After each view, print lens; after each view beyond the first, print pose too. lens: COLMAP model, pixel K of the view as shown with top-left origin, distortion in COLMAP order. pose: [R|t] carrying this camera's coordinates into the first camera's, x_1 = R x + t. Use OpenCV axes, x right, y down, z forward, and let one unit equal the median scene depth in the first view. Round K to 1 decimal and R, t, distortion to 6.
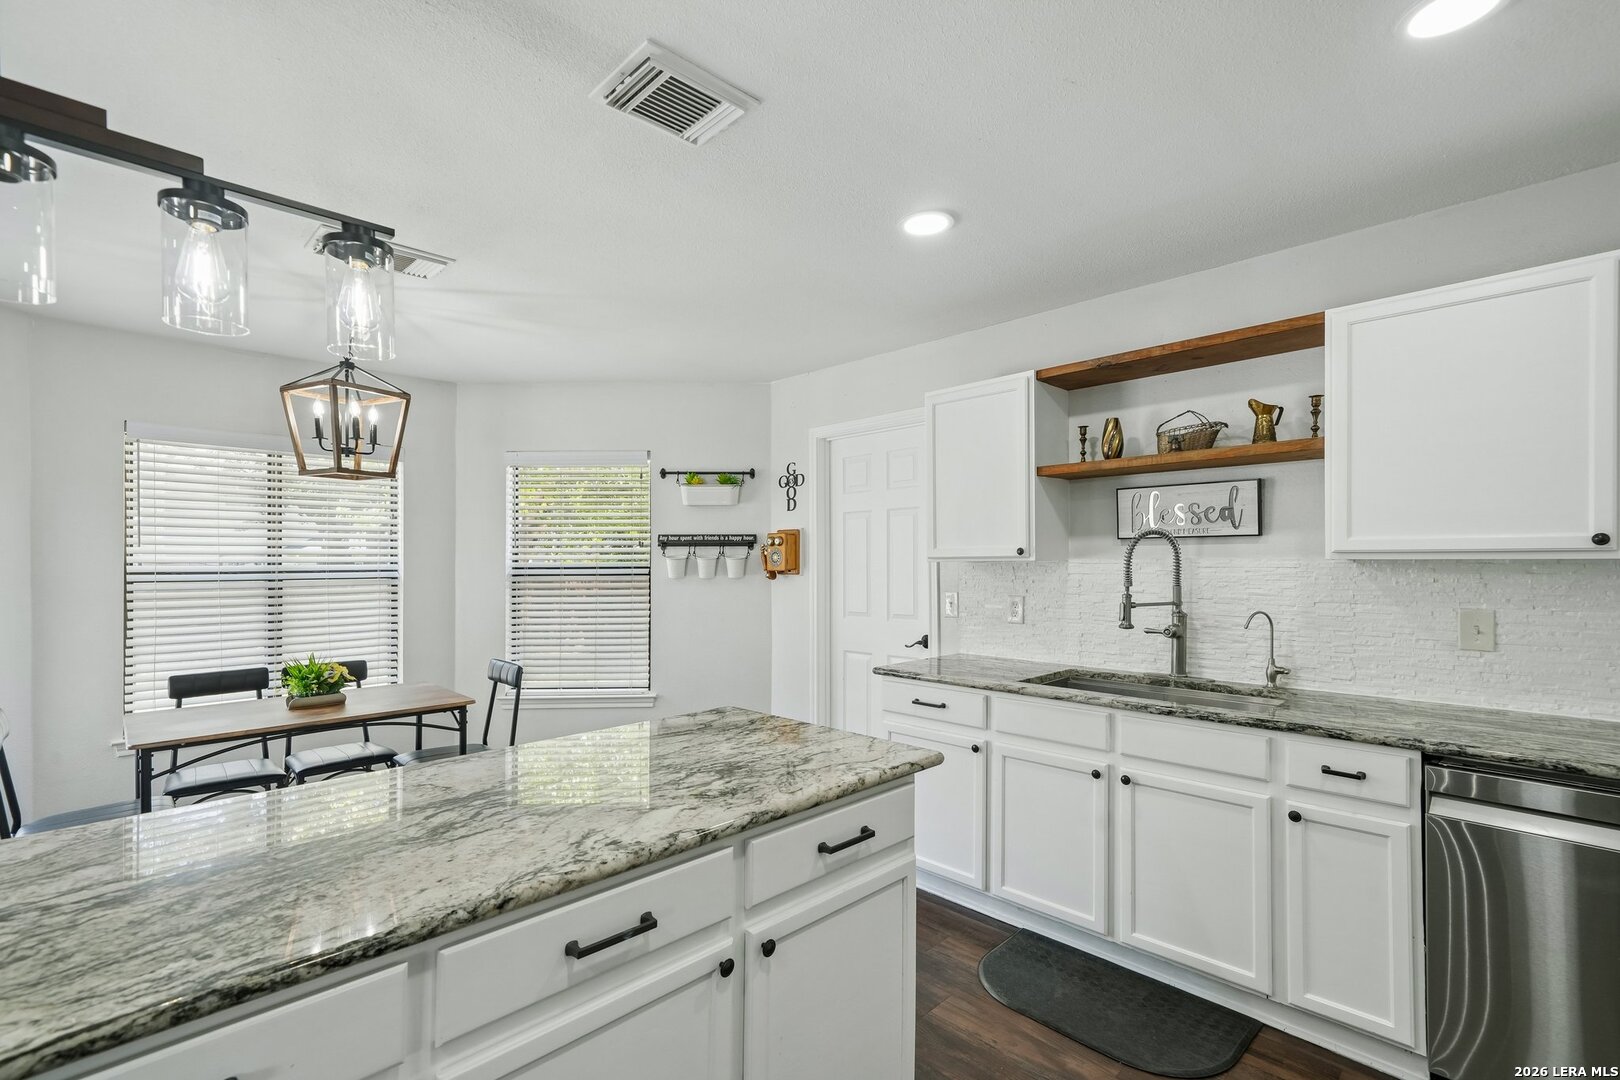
lens RADIAL K [[754.4, 0, 803.9], [0, 754.4, 551.0], [0, 0, 1]] dist [0.007967, 0.004988]
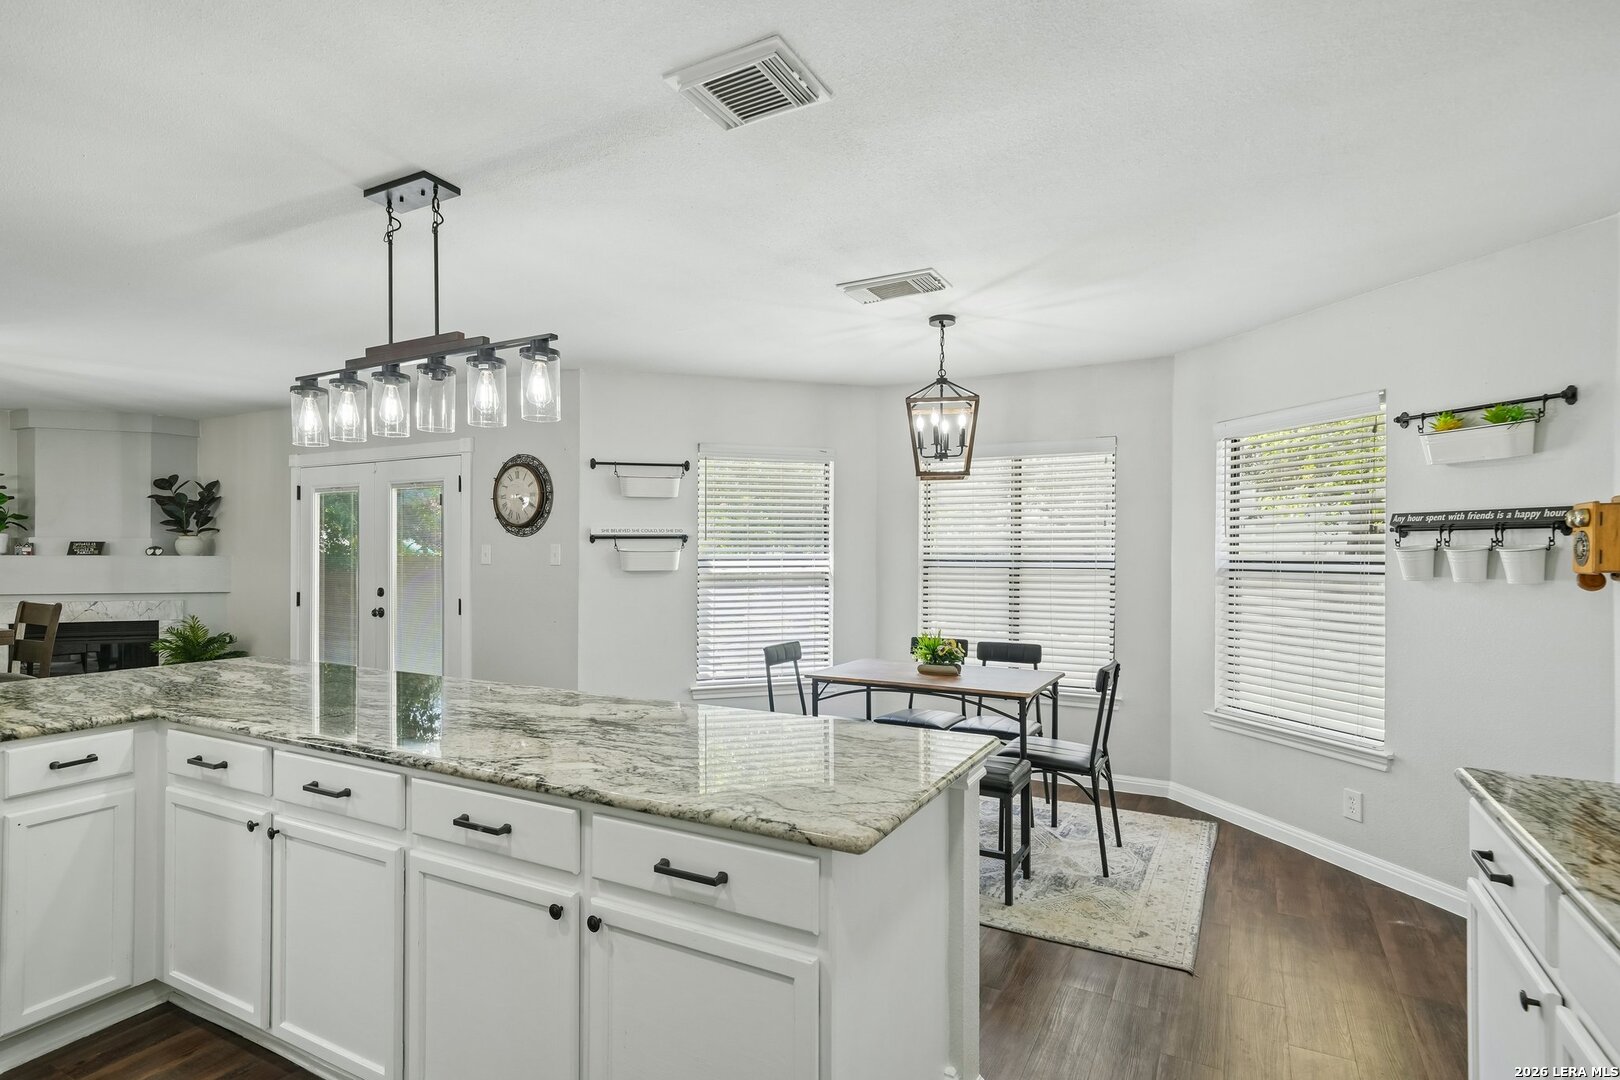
lens RADIAL K [[797.4, 0, 799.1], [0, 797.4, 547.6], [0, 0, 1]] dist [0.014969, 0.001499]
pose [[0.287813, -0.000976, -0.957686, 0.522412], [0.007827, 0.999968, 0.001333, 0.004273], [0.957655, -0.007879, 0.287812, 0.458317]]
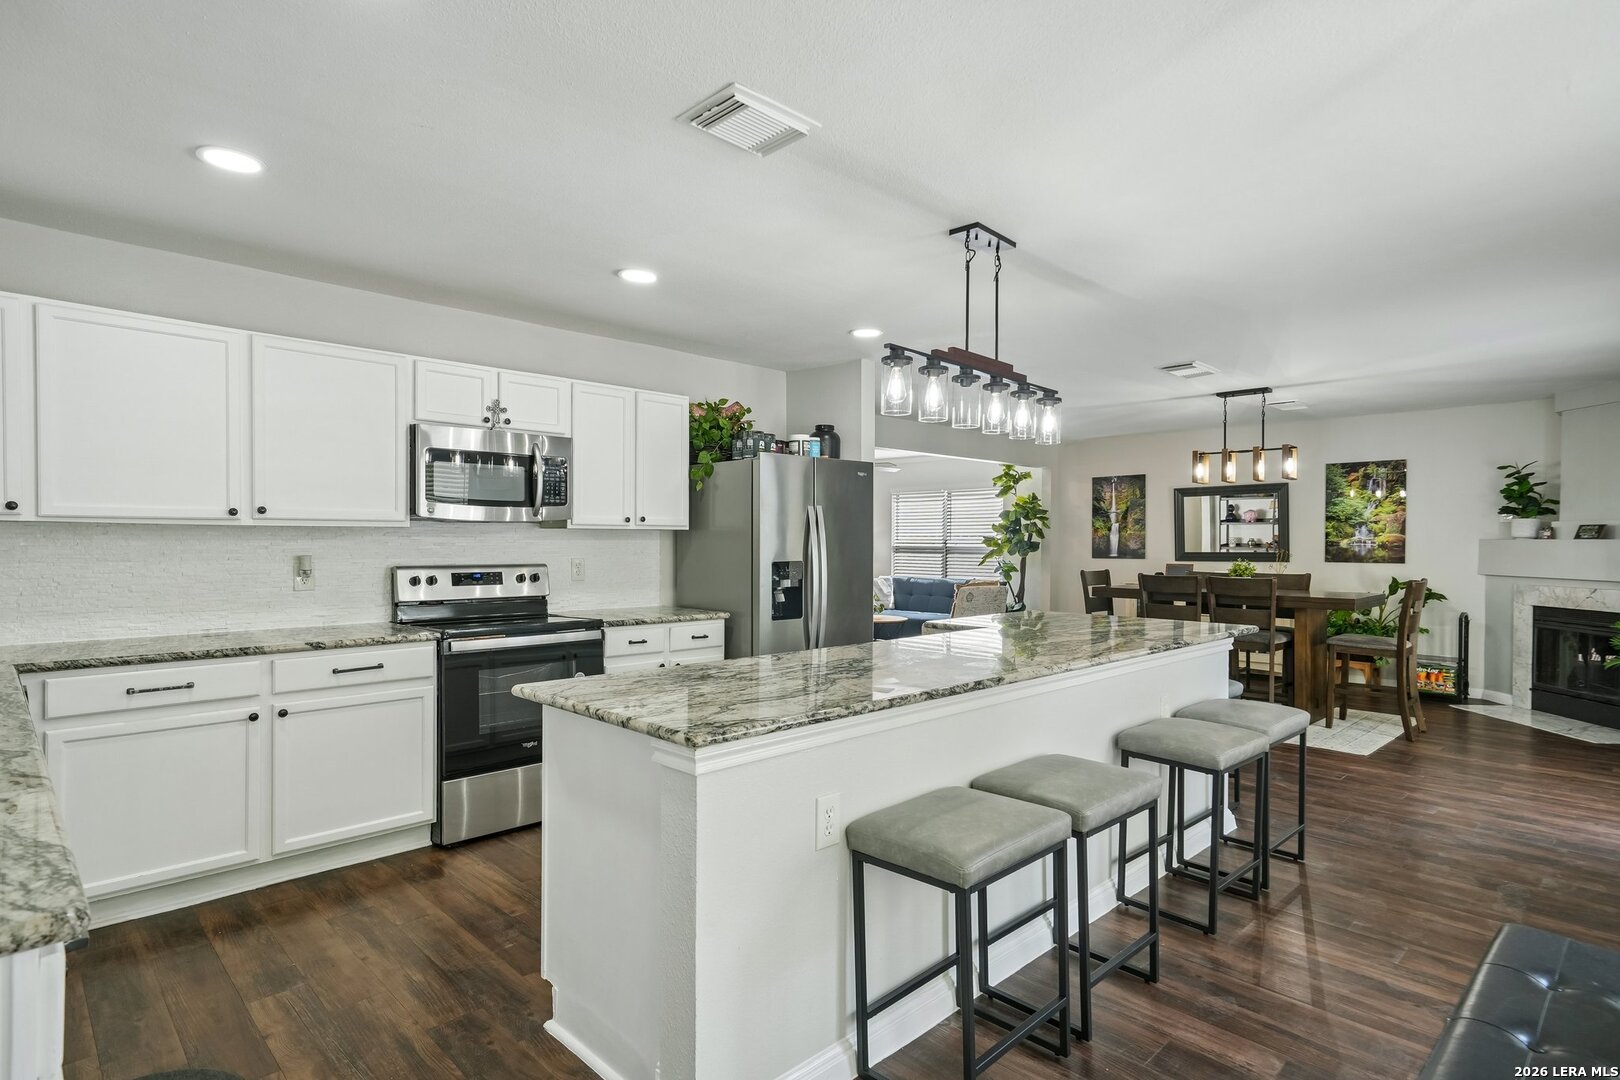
lens RADIAL K [[832.2, 0, 808.8], [0, 832.2, 544.4], [0, 0, 1]] dist [0.018654, -0.002162]
pose [[-0.999998, 0.001808, 0.000744, -0.155374], [0.001801, 0.999956, -0.009176, 0.041607], [-0.000761, -0.009174, -0.999958, 1.376949]]
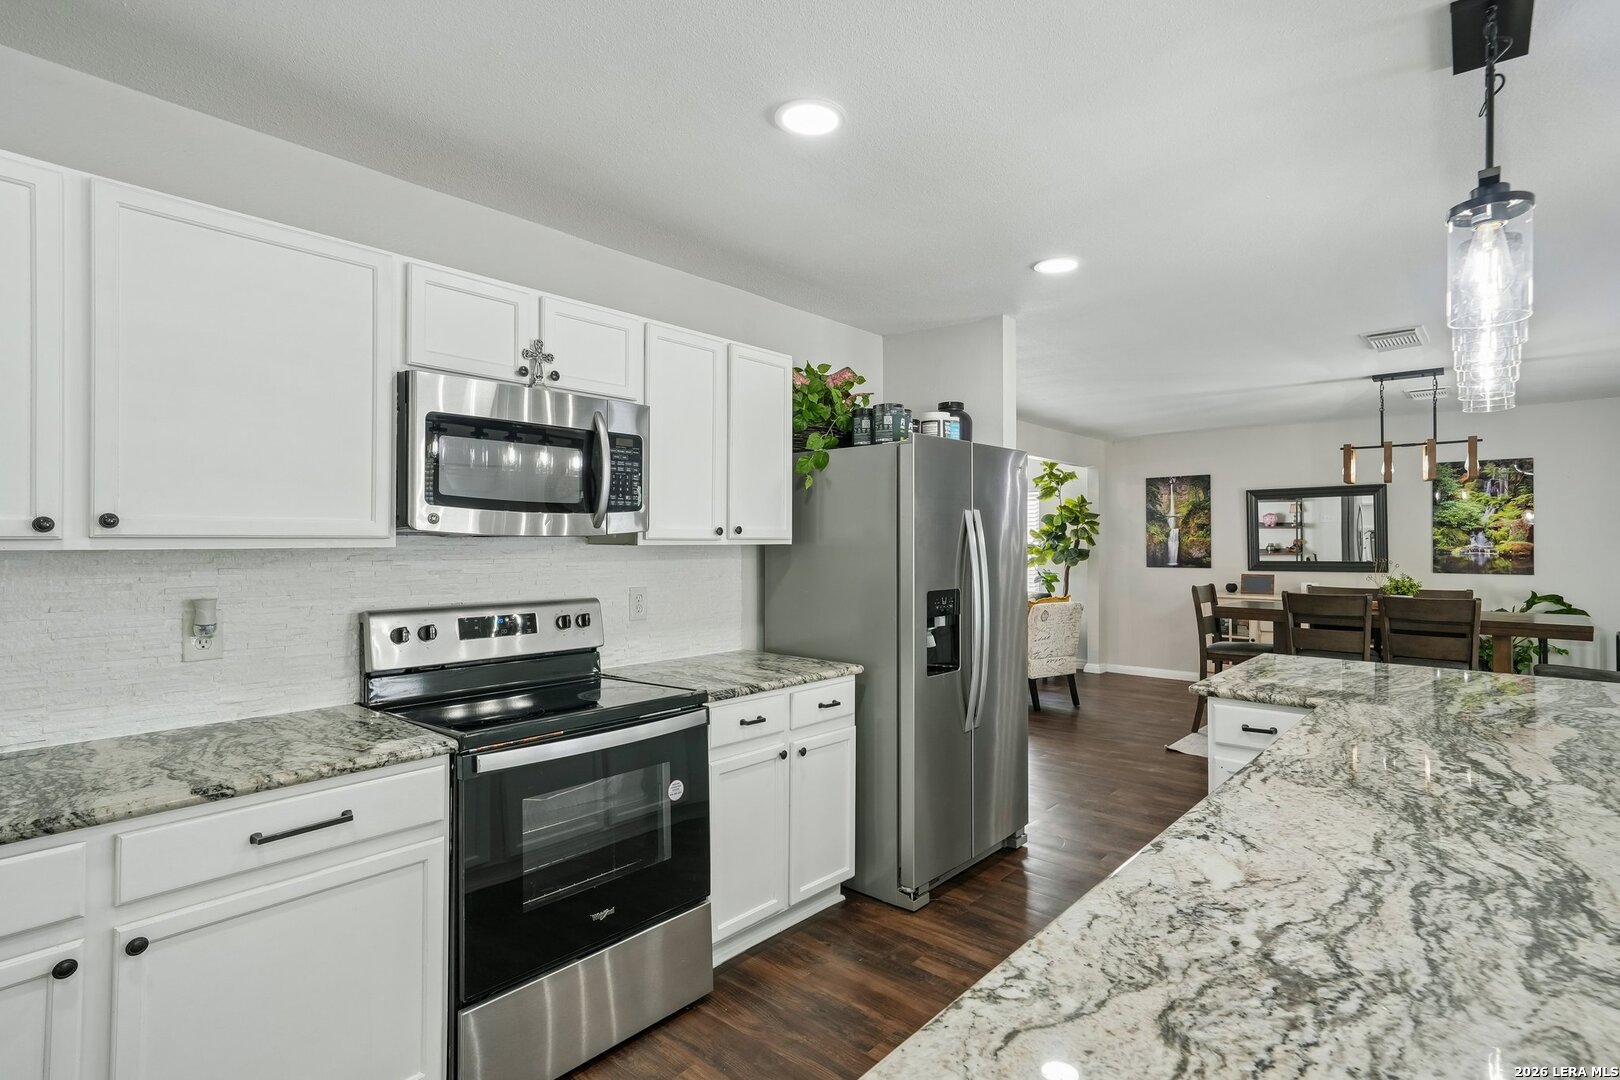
lens RADIAL K [[797.4, 0, 813.9], [0, 797.4, 532.1], [0, 0, 1]] dist [0.014969, 0.001499]
pose [[-0.996813, 0.003543, -0.079694, 0.137705], [0.005583, 0.999662, -0.025389, 0.008992], [0.079577, -0.025753, -0.996496, 0.847778]]
